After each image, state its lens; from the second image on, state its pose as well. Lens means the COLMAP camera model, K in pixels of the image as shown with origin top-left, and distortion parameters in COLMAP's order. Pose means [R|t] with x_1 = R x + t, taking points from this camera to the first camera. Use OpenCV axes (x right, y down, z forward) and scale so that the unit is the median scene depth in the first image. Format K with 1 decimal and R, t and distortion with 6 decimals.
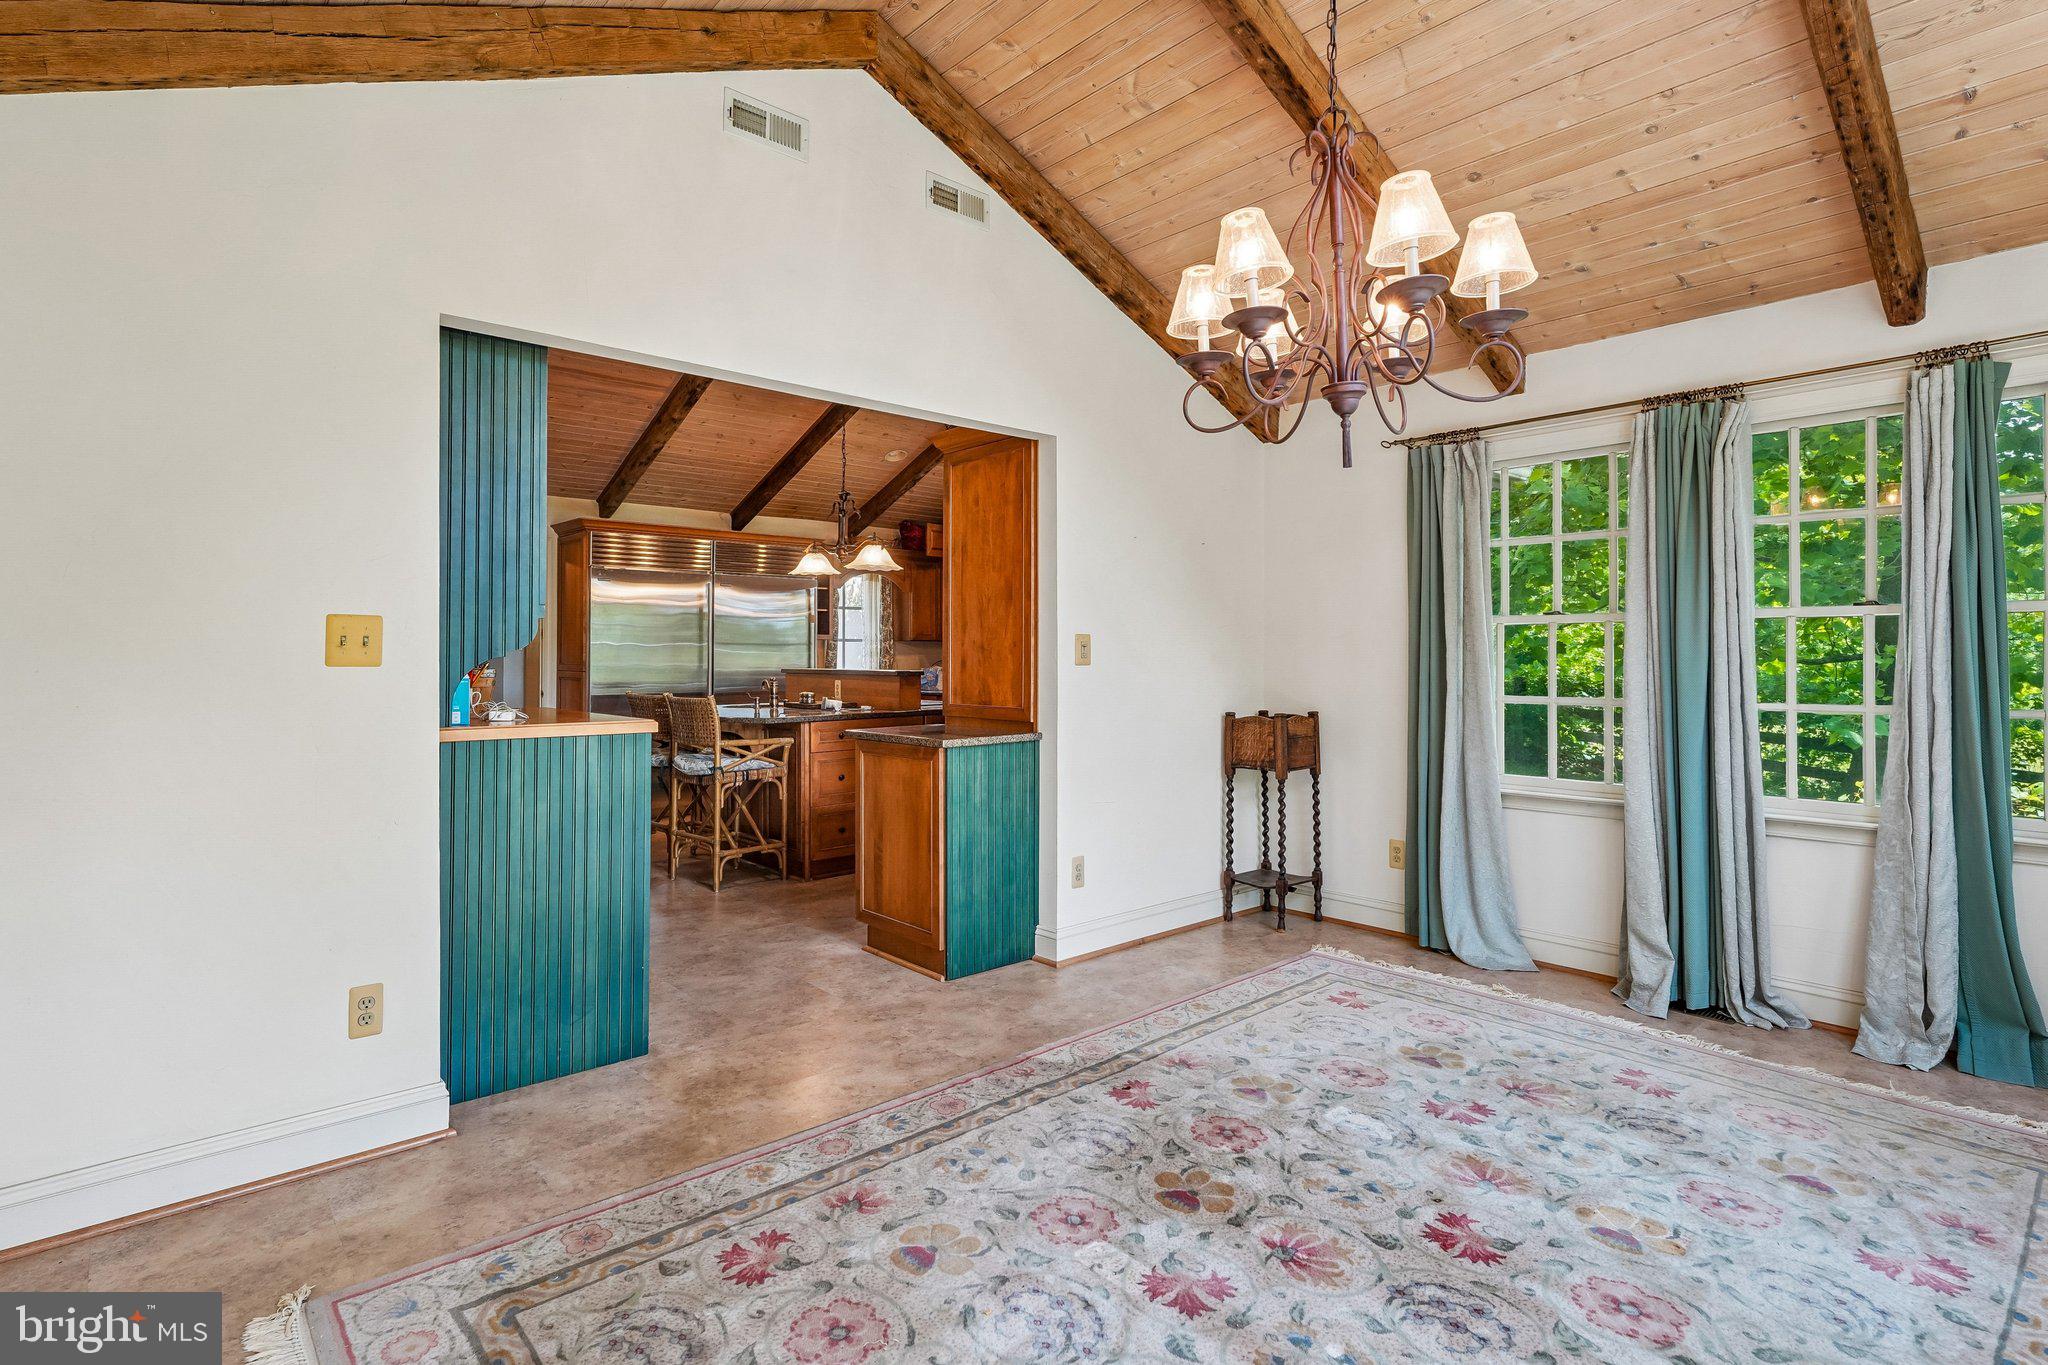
lens RADIAL K [[992.4, 0, 1002.0], [0, 992.4, 706.2], [0, 0, 1]] dist [0.000832, -0.000141]
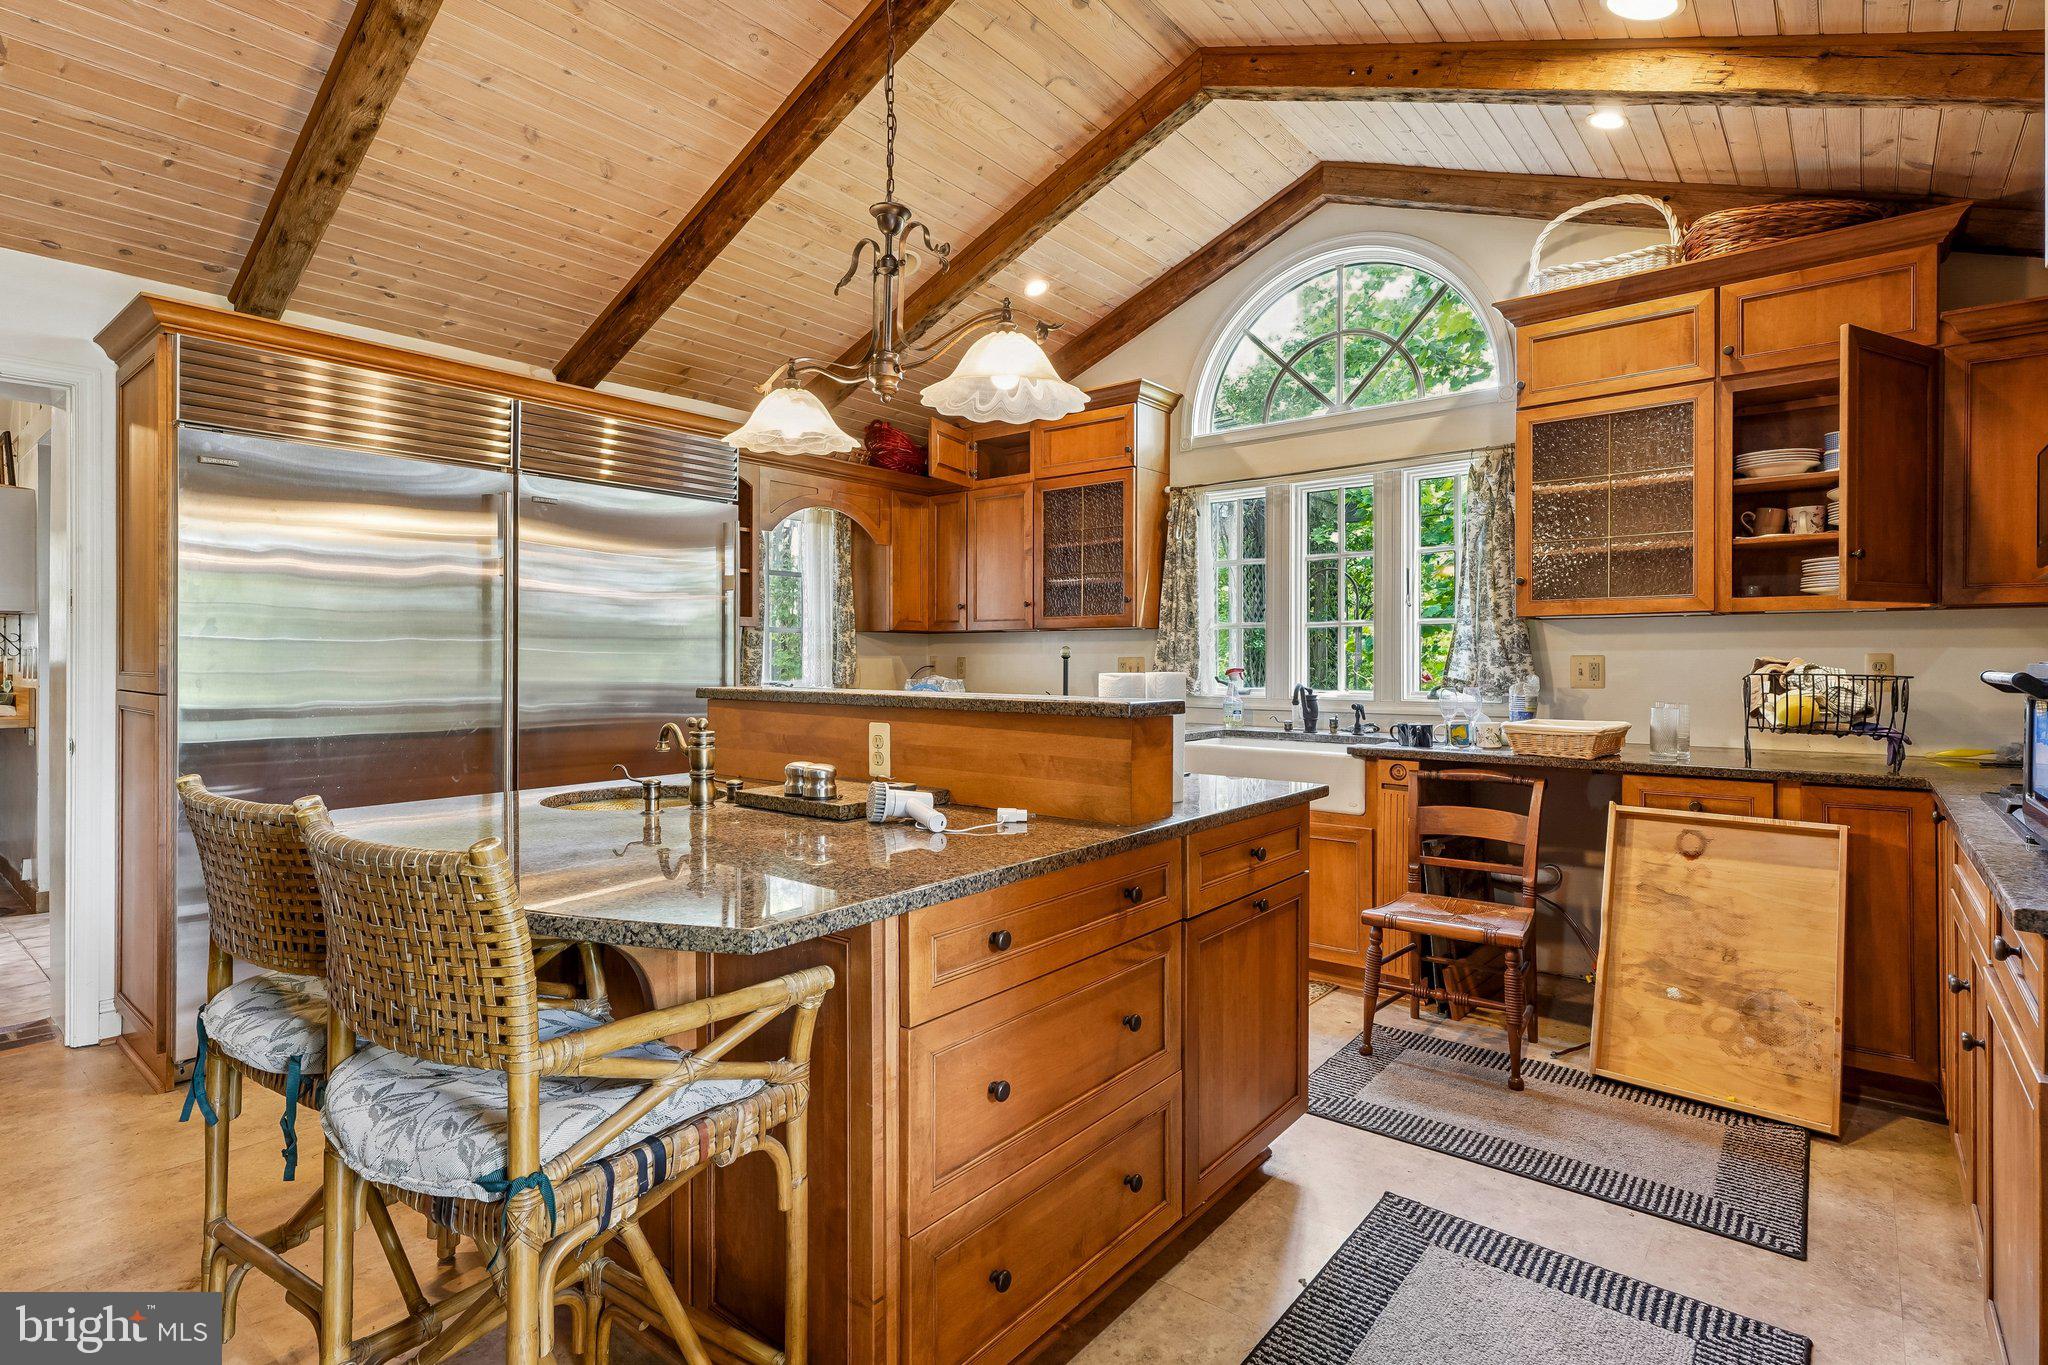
lens RADIAL K [[992.4, 0, 1002.0], [0, 992.4, 706.2], [0, 0, 1]] dist [0.000832, -0.000141]
pose [[0.986156, -0.006751, 0.165680, -0.189289], [0.007557, 0.999962, -0.004232, -0.031893], [-0.165645, 0.005425, 0.986171, 0.665640]]
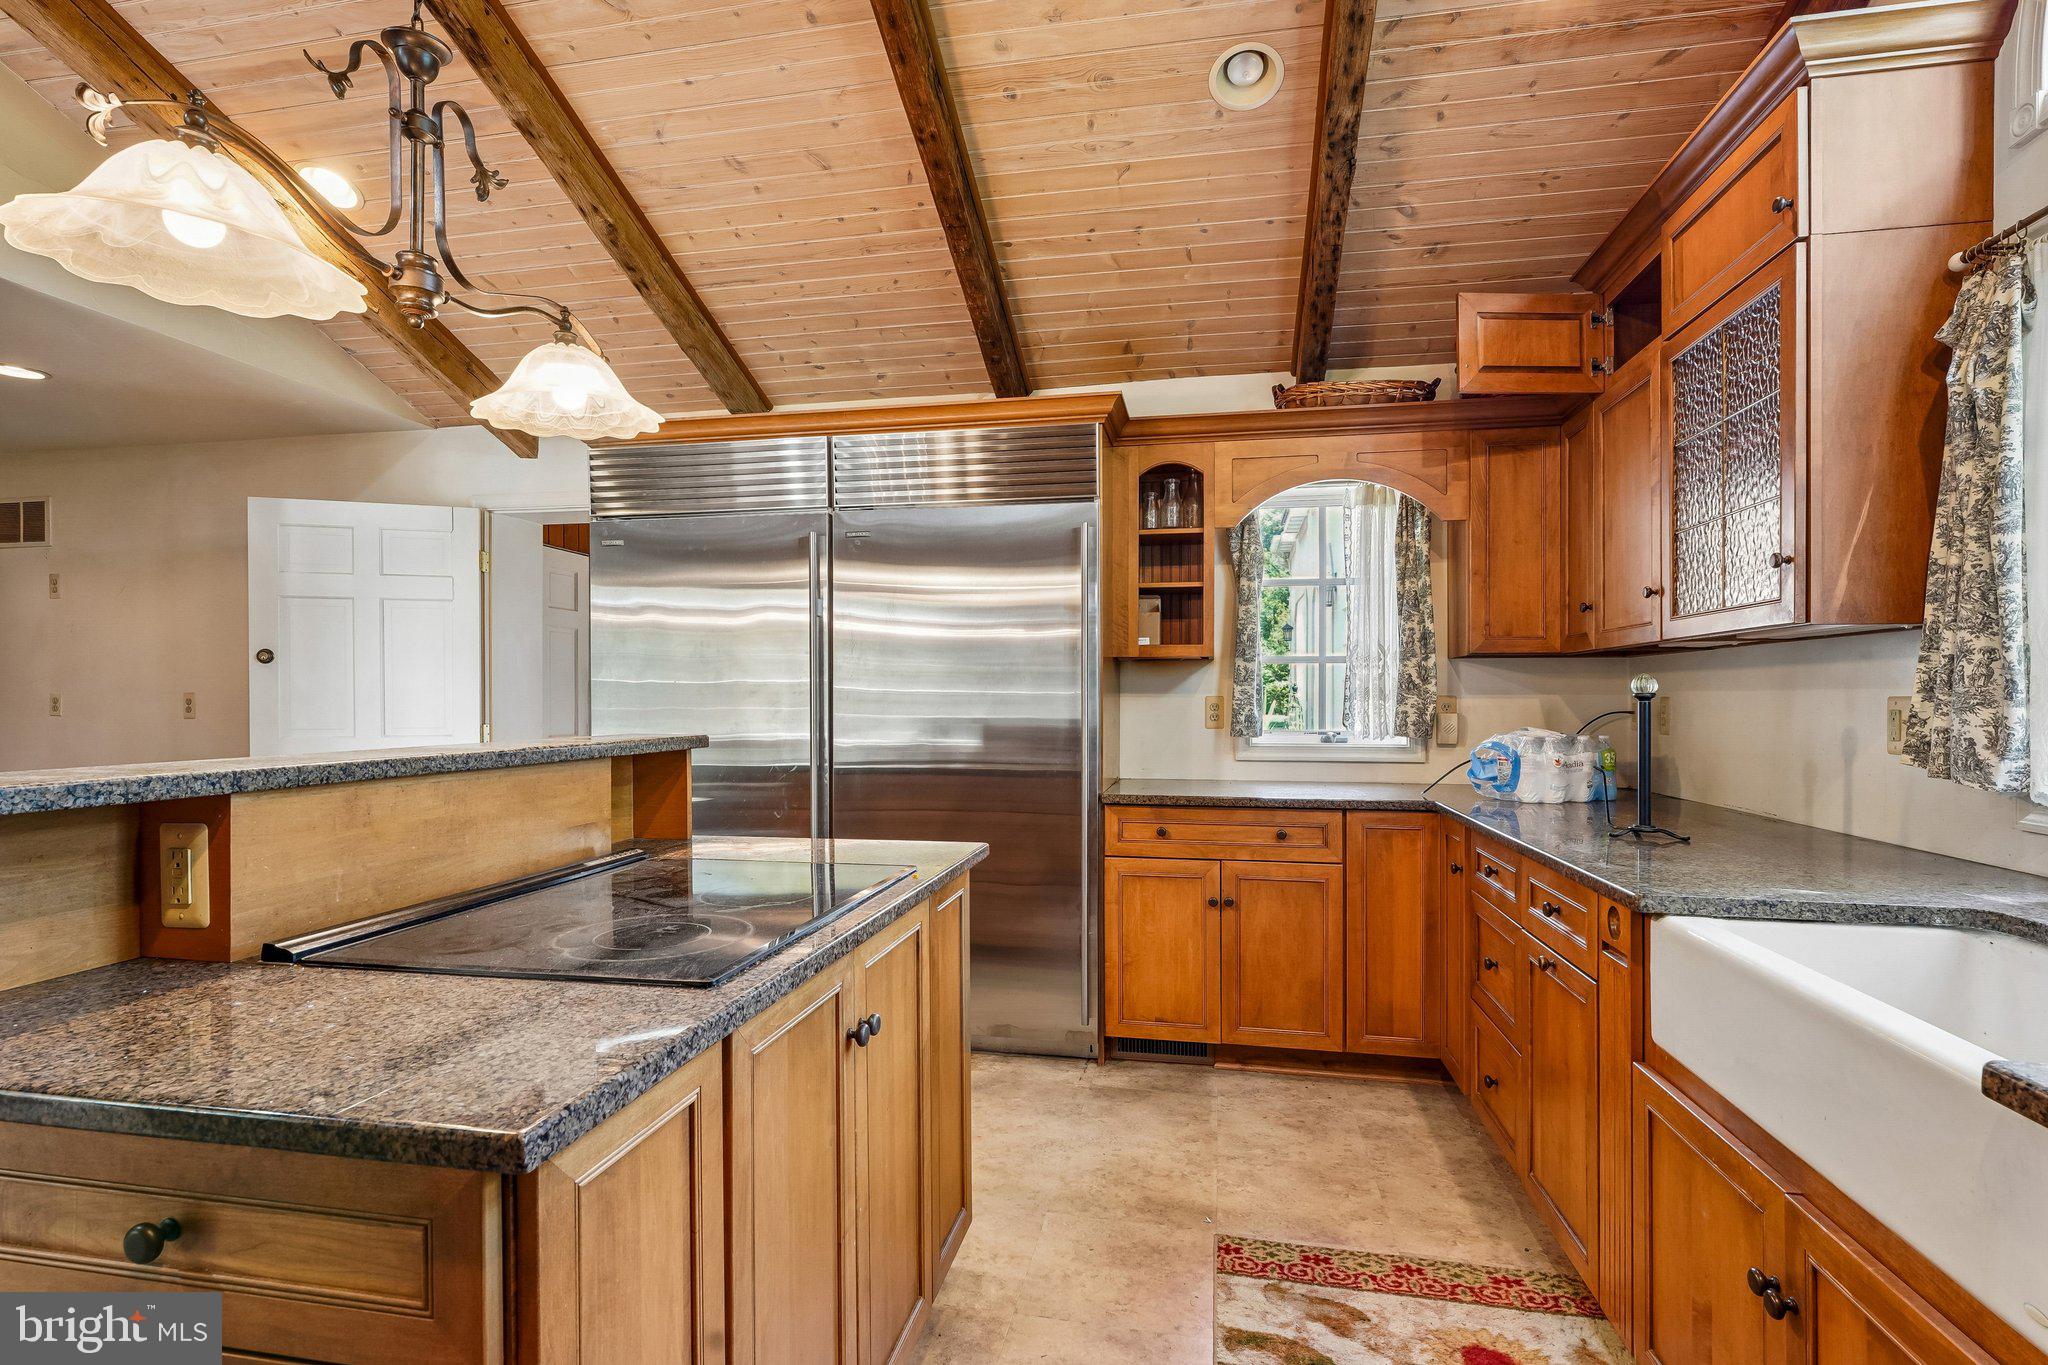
lens RADIAL K [[992.4, 0, 1002.0], [0, 992.4, 706.2], [0, 0, 1]] dist [0.000832, -0.000141]
pose [[0.622393, 0.007810, -0.782666, 0.129800], [-0.044318, 0.998698, -0.025277, -0.049527], [0.781449, 0.050418, 0.621929, 1.006212]]
